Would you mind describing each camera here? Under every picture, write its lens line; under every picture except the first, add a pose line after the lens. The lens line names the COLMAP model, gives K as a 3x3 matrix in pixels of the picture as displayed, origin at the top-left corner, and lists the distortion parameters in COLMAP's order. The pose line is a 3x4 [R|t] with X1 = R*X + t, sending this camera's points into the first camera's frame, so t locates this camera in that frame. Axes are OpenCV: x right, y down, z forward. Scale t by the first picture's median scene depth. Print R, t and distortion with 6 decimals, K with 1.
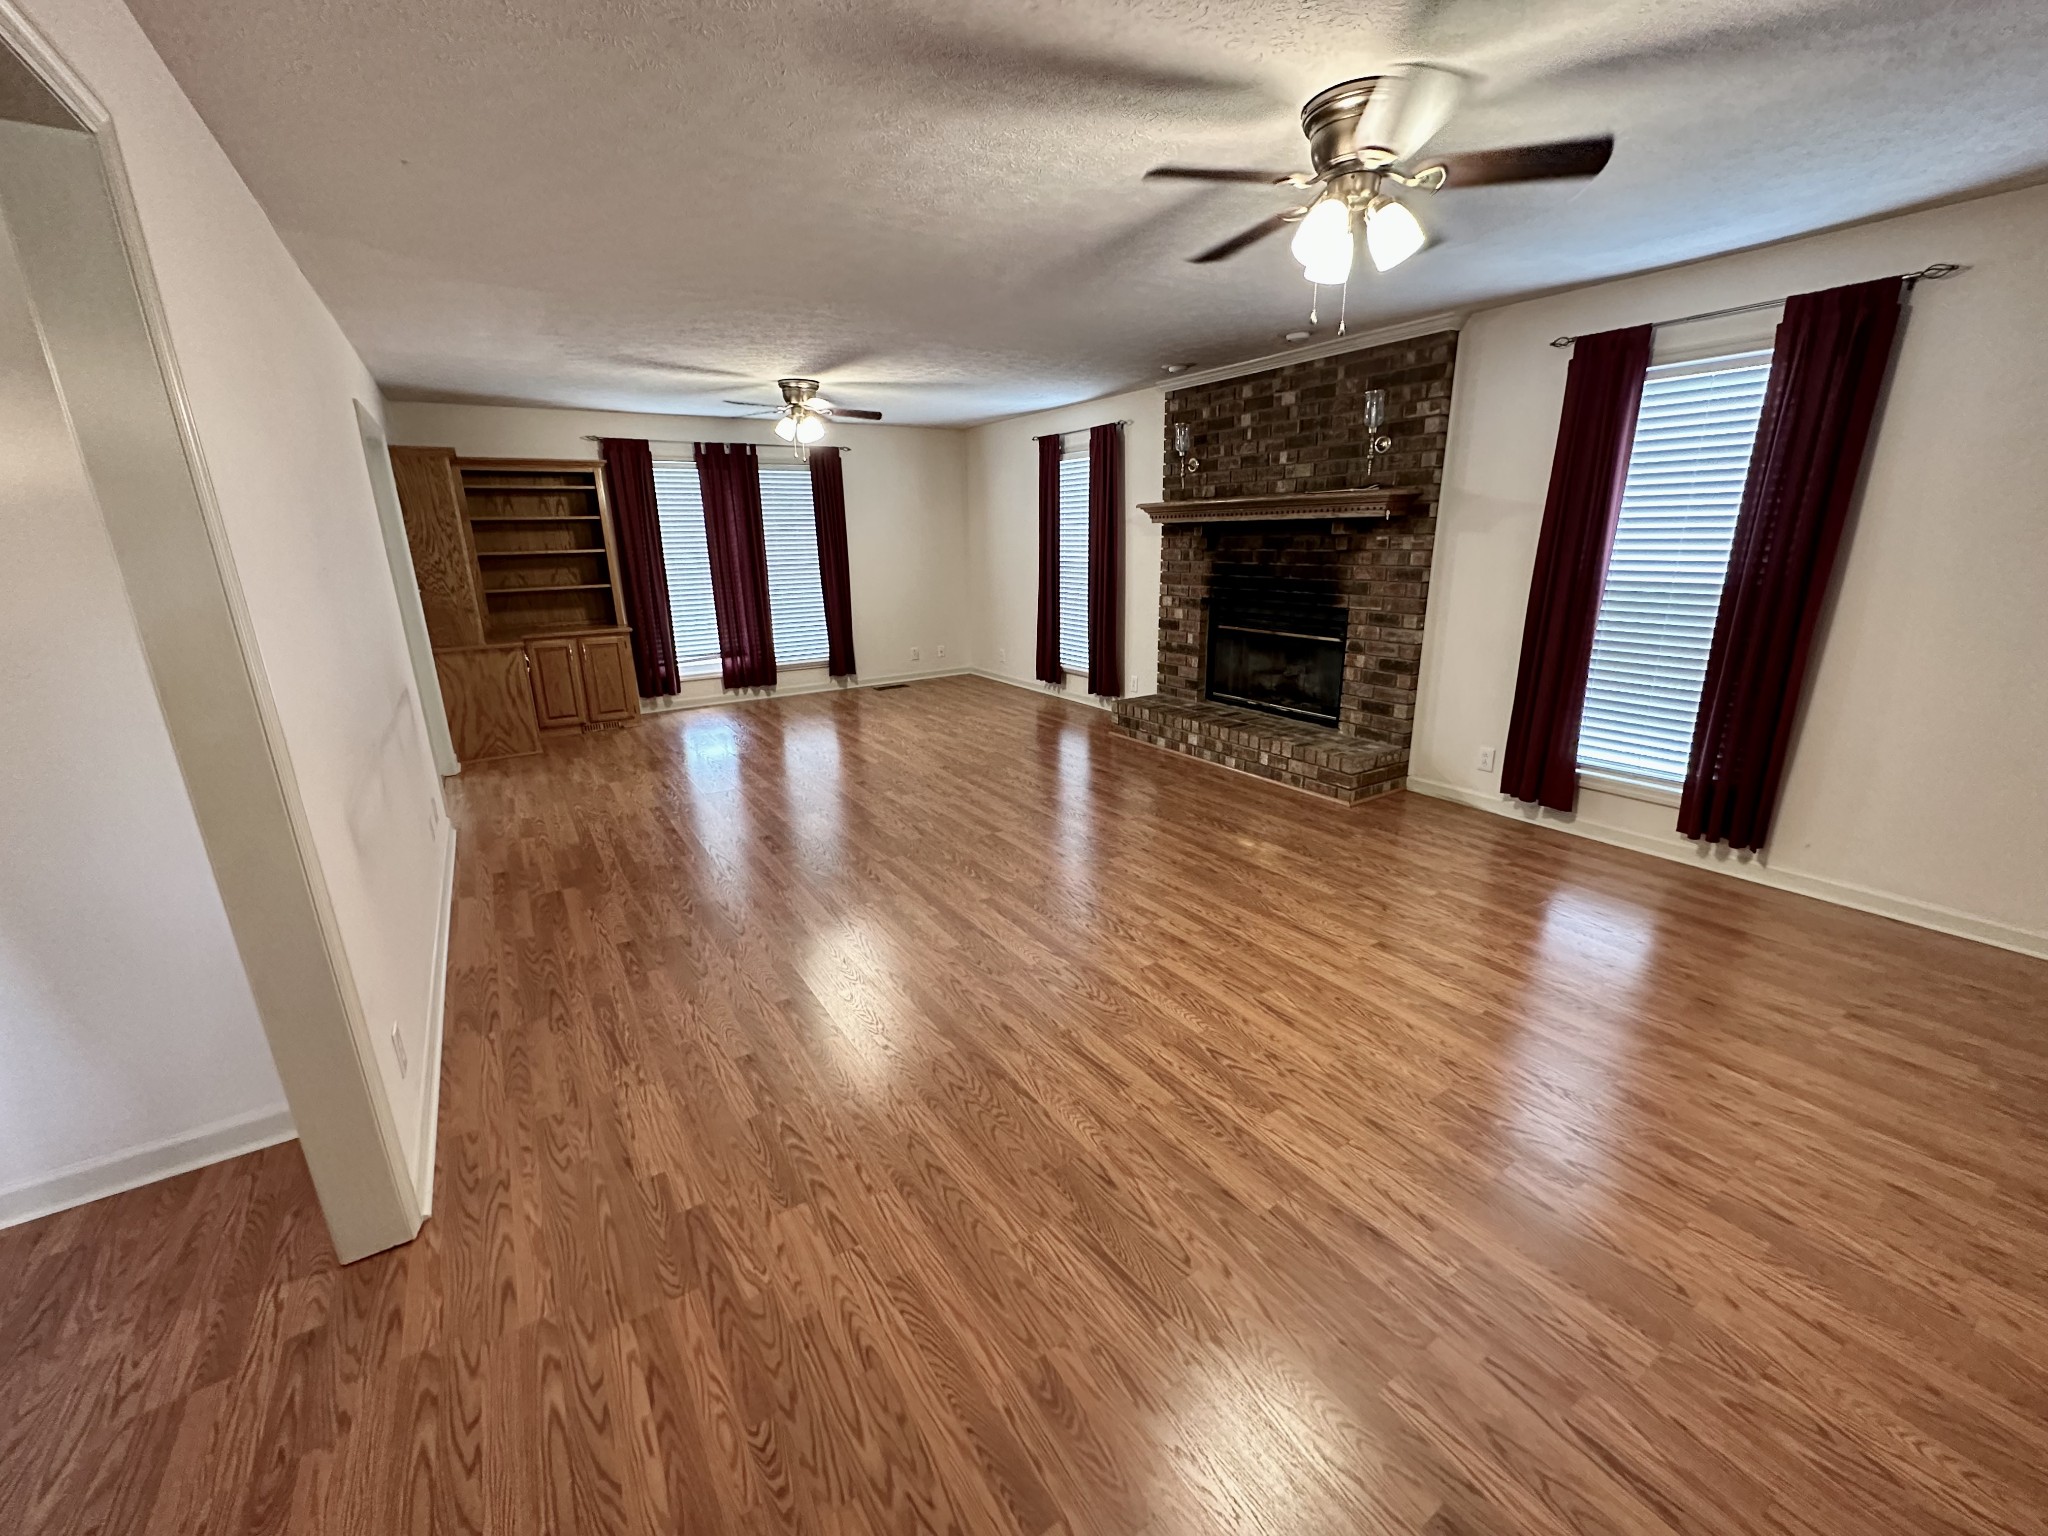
lens RADIAL K [[812.5, 0, 1031.5], [0, 812.5, 769.4], [0, 0, 1]] dist [0.001388, -0.000166]
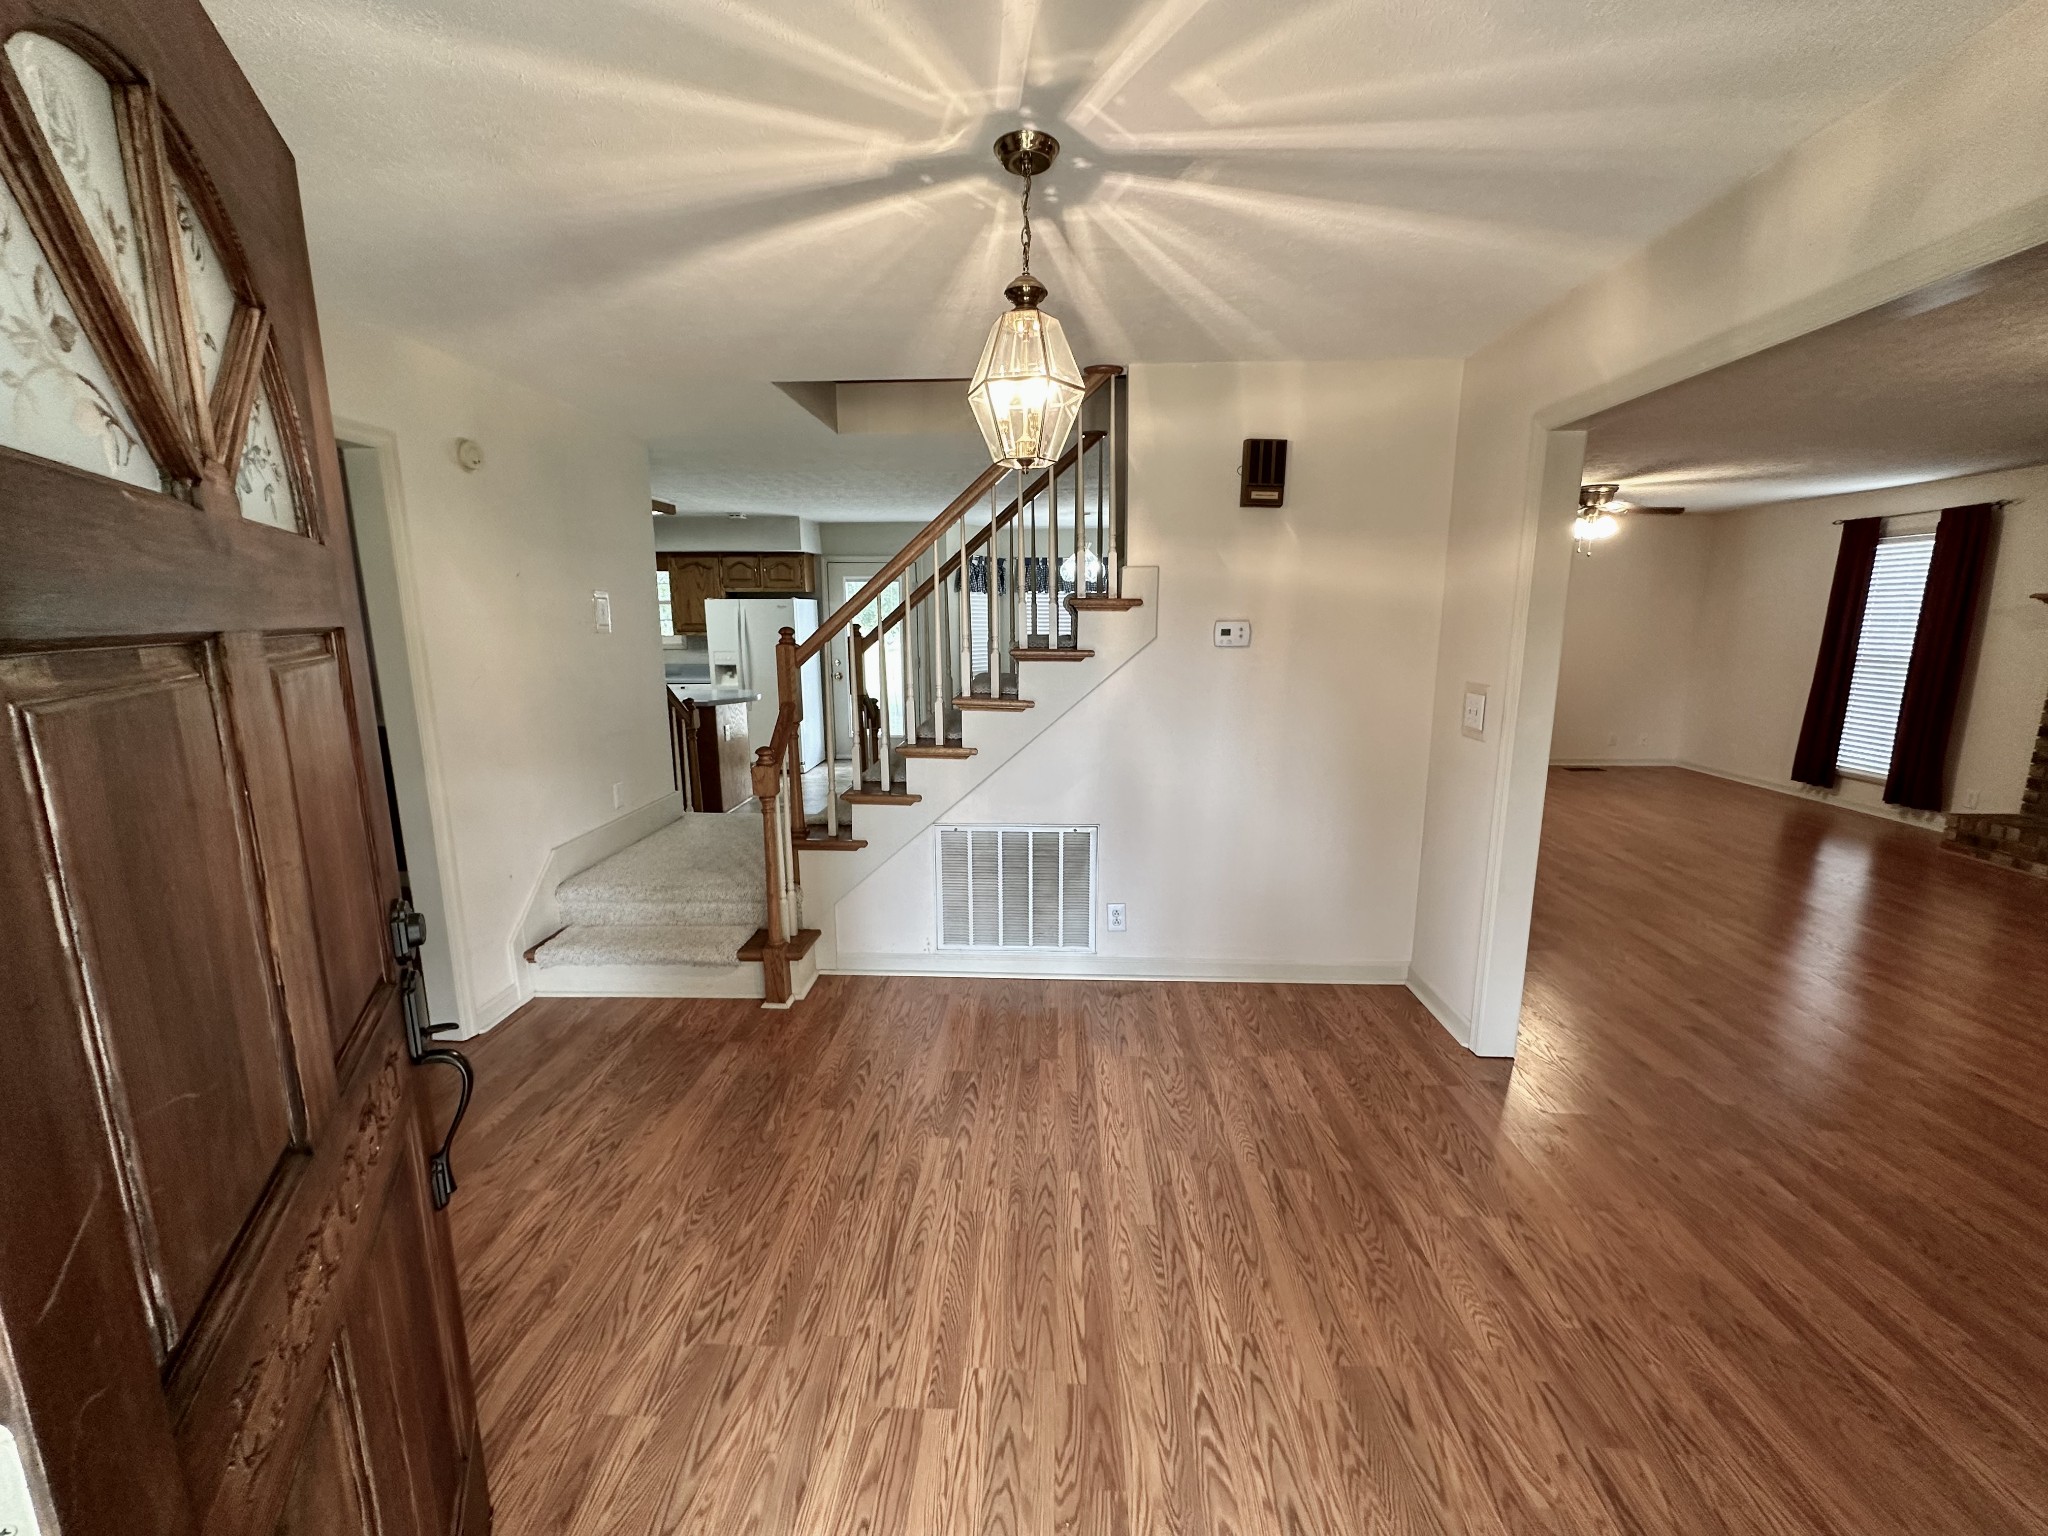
lens RADIAL K [[812.5, 0, 1016.1], [0, 812.5, 774.2], [0, 0, 1]] dist [0.001388, -0.000166]
pose [[0.811710, 0.129024, -0.569632, -0.204389], [-0.178228, 0.983494, -0.031204, 0.074081], [0.556203, 0.126853, 0.821308, -0.259848]]
